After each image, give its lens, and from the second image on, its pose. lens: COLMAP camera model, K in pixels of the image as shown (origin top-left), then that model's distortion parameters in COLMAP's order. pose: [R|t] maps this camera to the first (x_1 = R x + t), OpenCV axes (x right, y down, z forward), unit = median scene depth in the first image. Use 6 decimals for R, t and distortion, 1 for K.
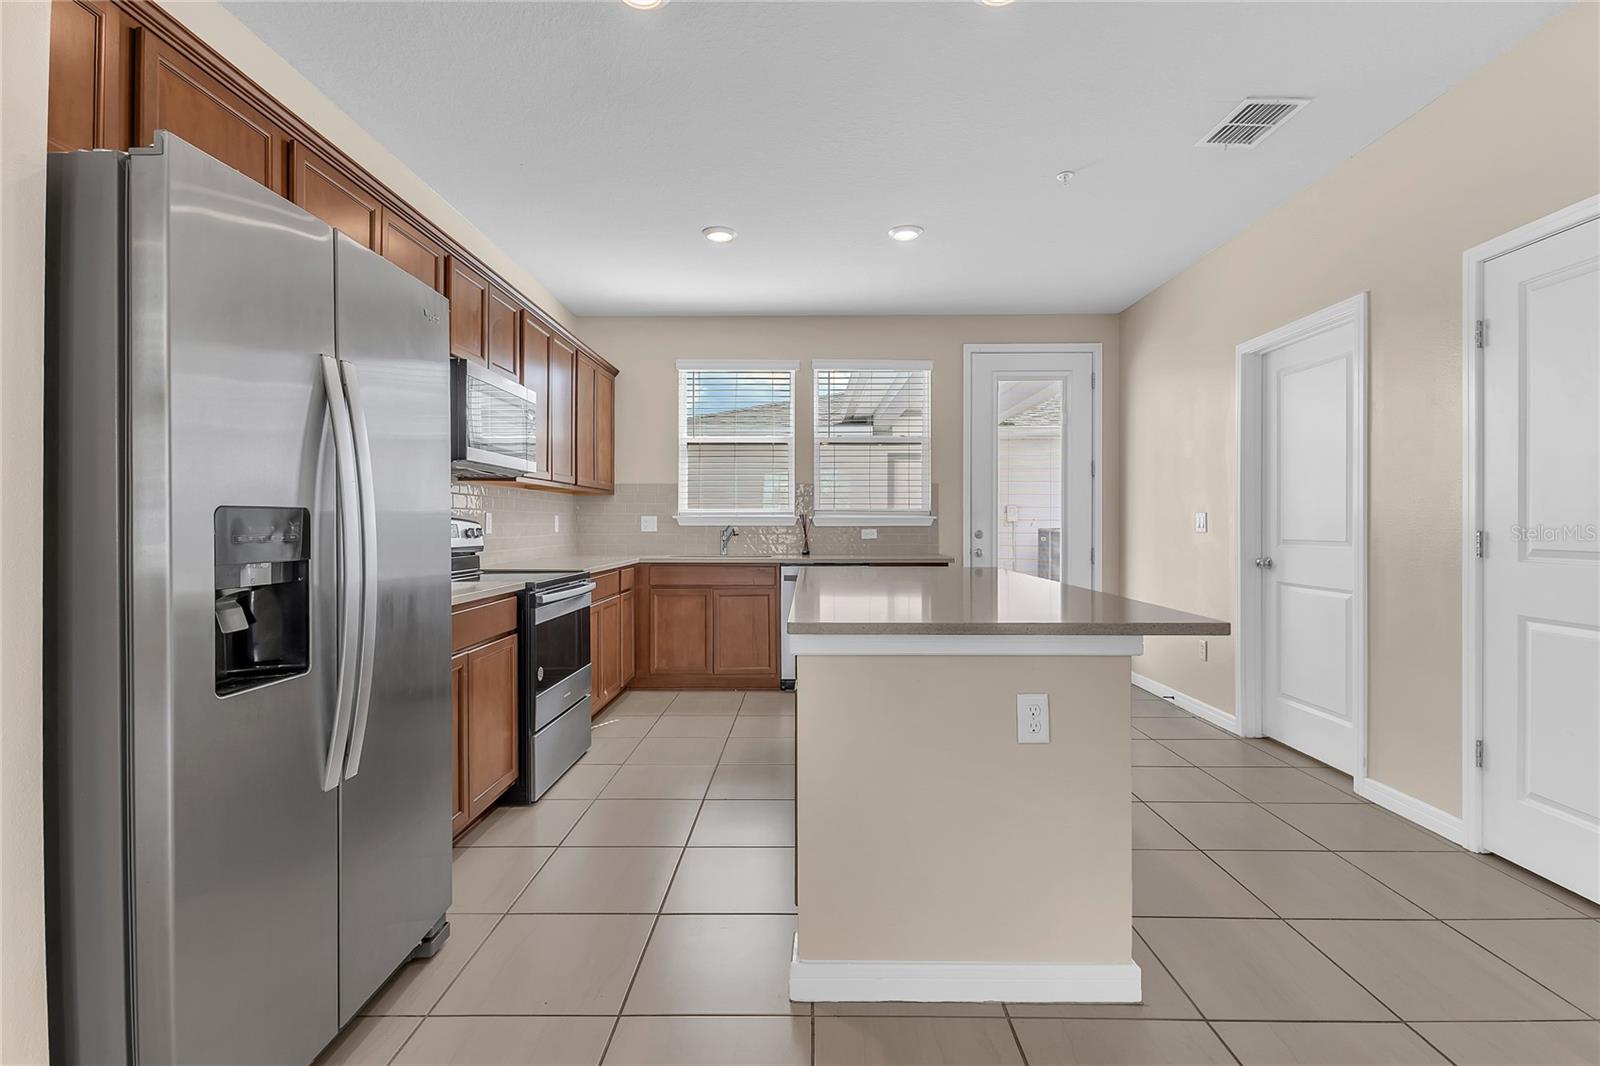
lens RADIAL K [[770.6, 0, 807.4], [0, 770.6, 526.3], [0, 0, 1]] dist [0.017073, 0.000391]
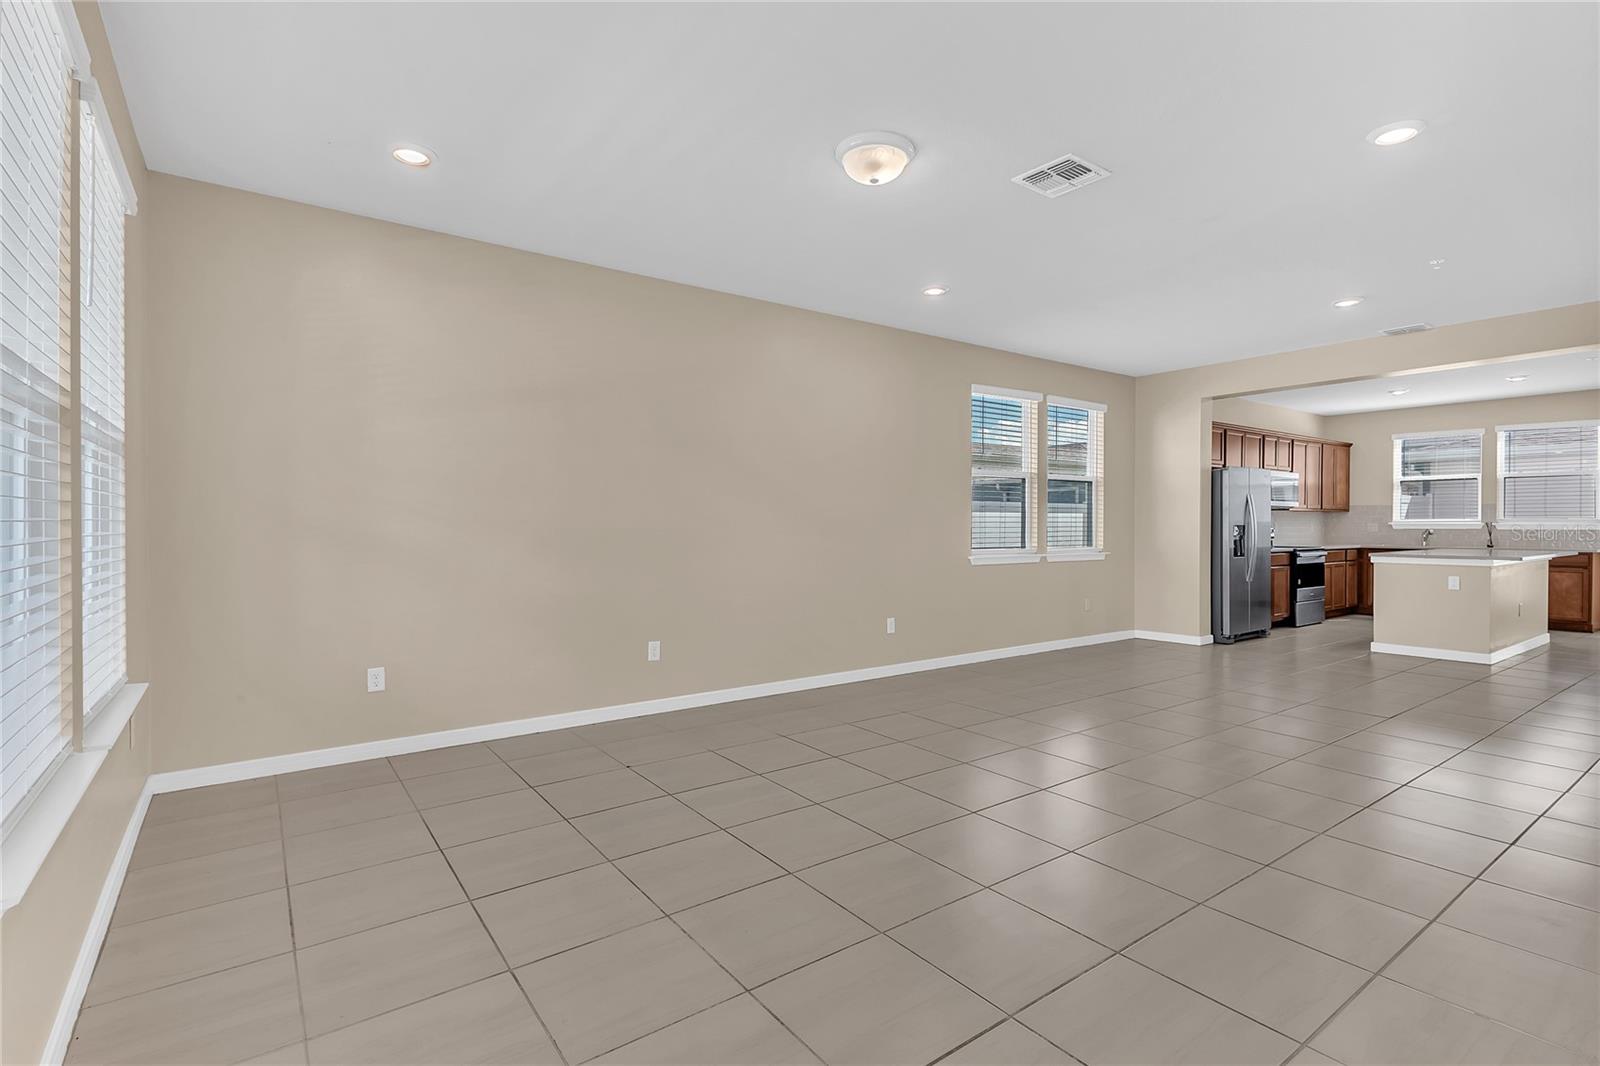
lens RADIAL K [[770.6, 0, 792.0], [0, 770.6, 519.5], [0, 0, 1]] dist [0.017073, 0.000391]
pose [[0.598043, 0.003886, -0.801454, 0.490107], [-0.007670, 0.999970, -0.000874, -0.010554], [0.801427, 0.006670, 0.598055, -1.306229]]
